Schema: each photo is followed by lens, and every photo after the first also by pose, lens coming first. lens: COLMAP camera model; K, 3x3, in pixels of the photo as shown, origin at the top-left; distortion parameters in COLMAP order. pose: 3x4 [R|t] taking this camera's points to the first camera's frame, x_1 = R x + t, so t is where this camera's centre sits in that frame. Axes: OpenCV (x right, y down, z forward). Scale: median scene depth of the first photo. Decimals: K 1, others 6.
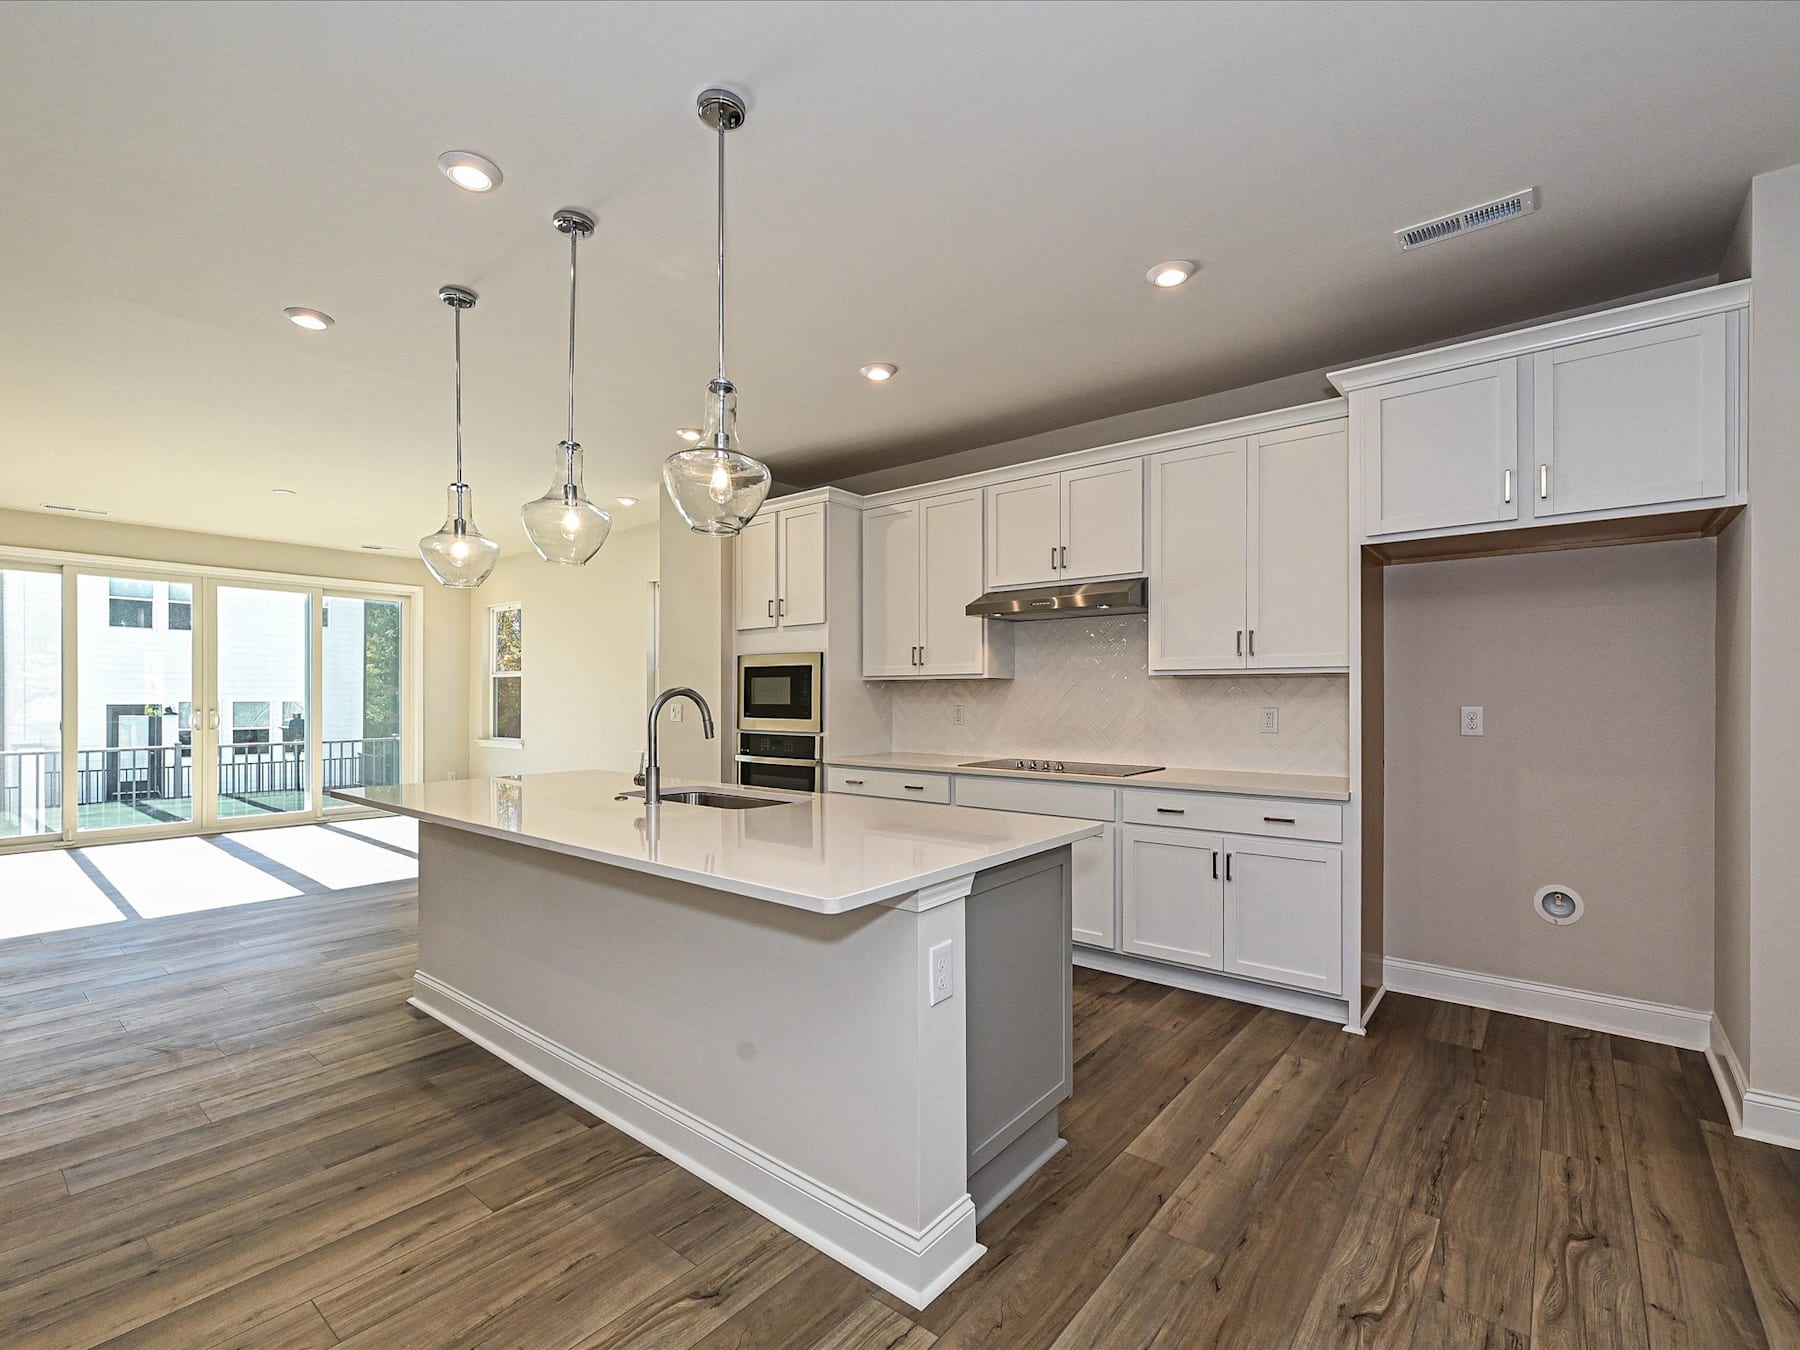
lens RADIAL K [[821.7, 0, 936.3], [0, 821.7, 700.9], [0, 0, 1]] dist [-0.000697, 0.001686]
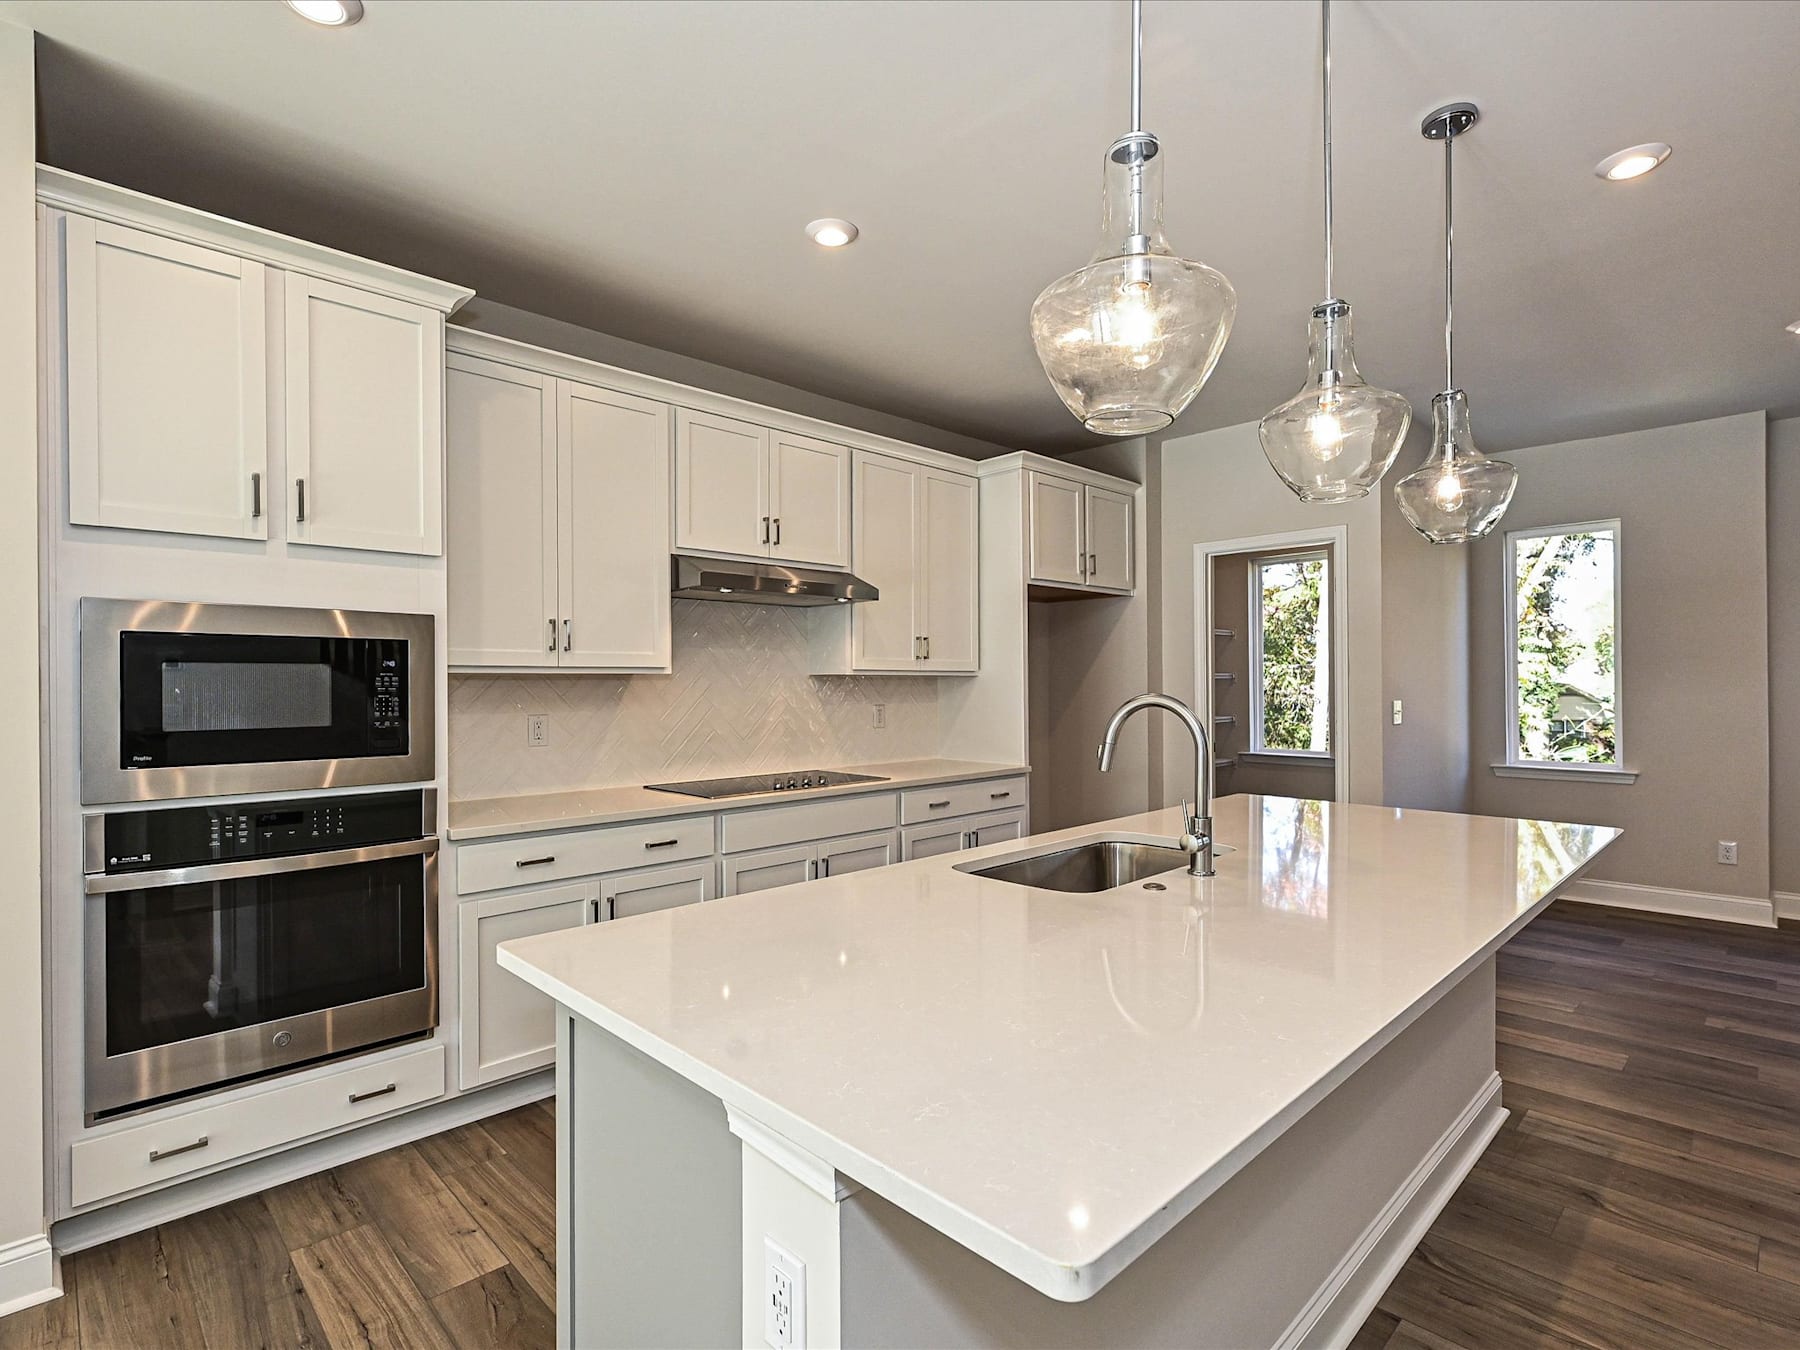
lens RADIAL K [[874.2, 0, 895.9], [0, 874.2, 683.5], [0, 0, 1]] dist [-0.004314, 0.001315]
pose [[0.144452, 0.005671, 0.989496, -0.726460], [0.017313, 0.999816, -0.008257, -0.011714], [-0.989360, 0.018324, 0.144327, 0.780023]]
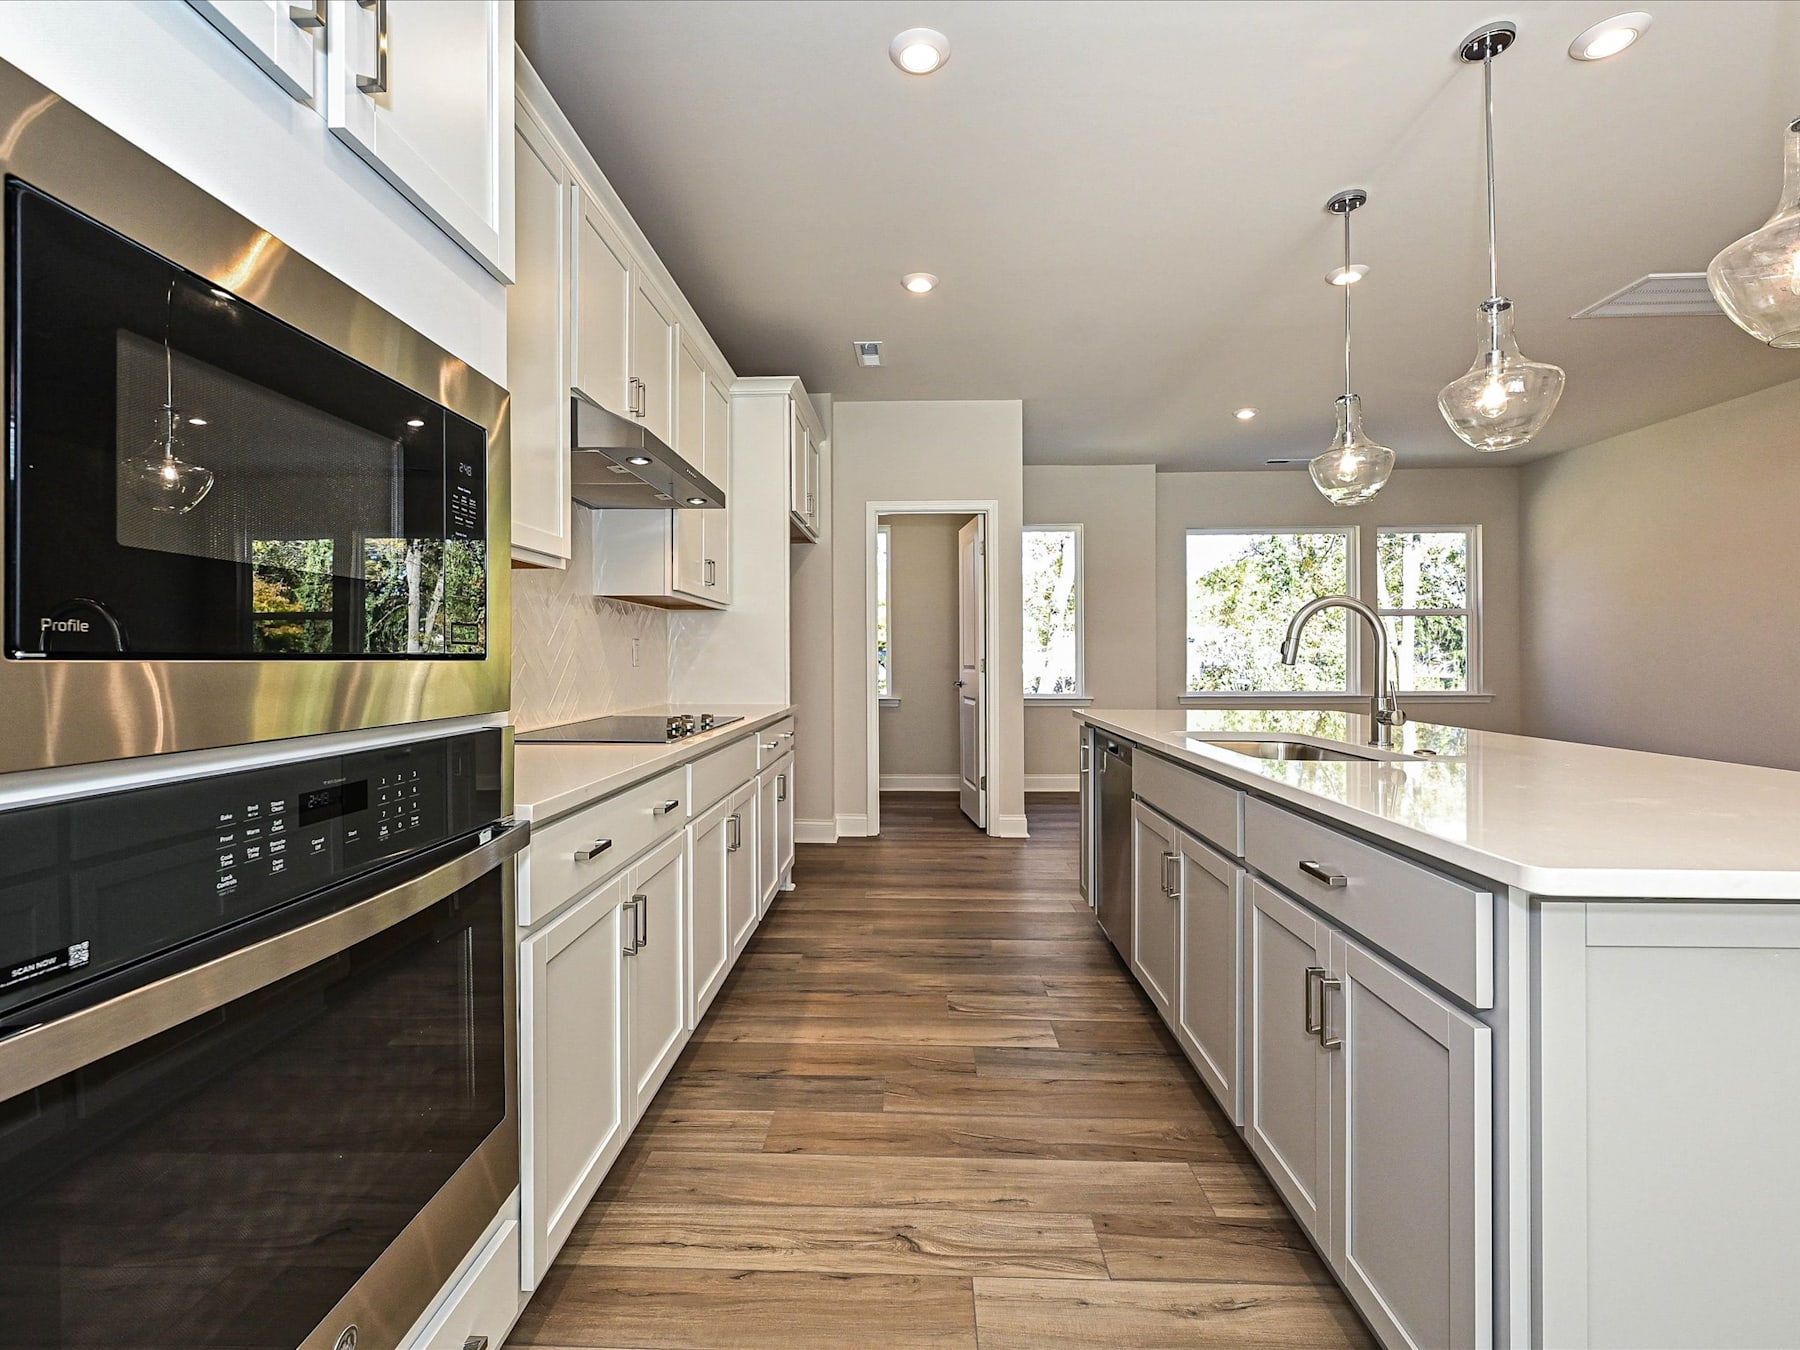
lens RADIAL K [[821.5, 0, 910.9], [0, 821.5, 650.3], [0, 0, 1]] dist [0.000794, 0.000700]
pose [[-0.579790, 0.010323, 0.814701, -0.494596], [0.013312, 0.999906, -0.003196, 0.026182], [-0.814657, 0.008993, -0.579873, 1.242037]]
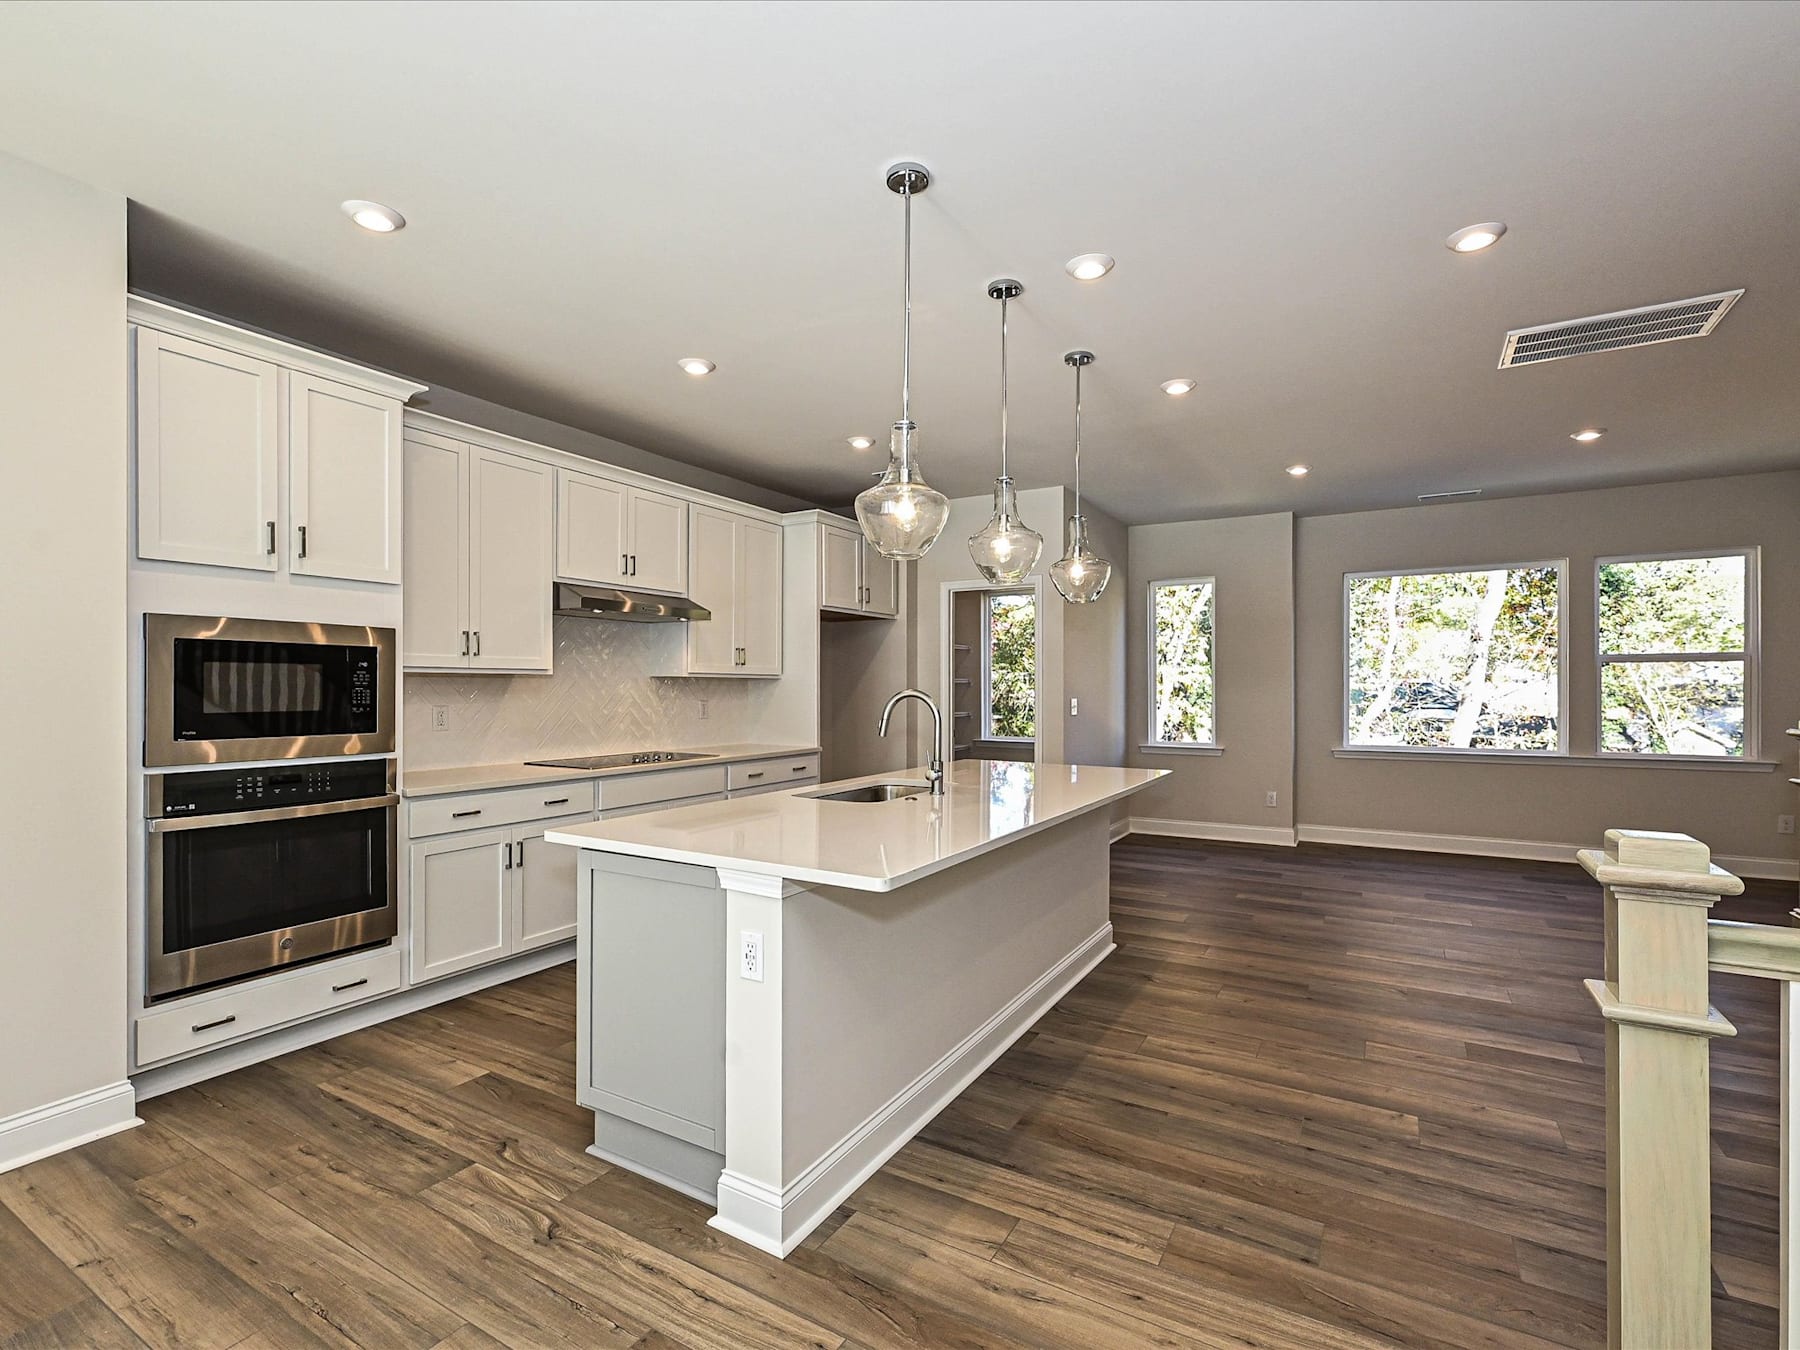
lens RADIAL K [[821.5, 0, 898.1], [0, 821.5, 678.9], [0, 0, 1]] dist [0.000794, 0.000700]
pose [[-0.126322, 0.015570, 0.991867, -0.990436], [0.011744, 0.999830, -0.014199, -0.006416], [-0.991920, 0.009855, -0.126483, 0.818562]]
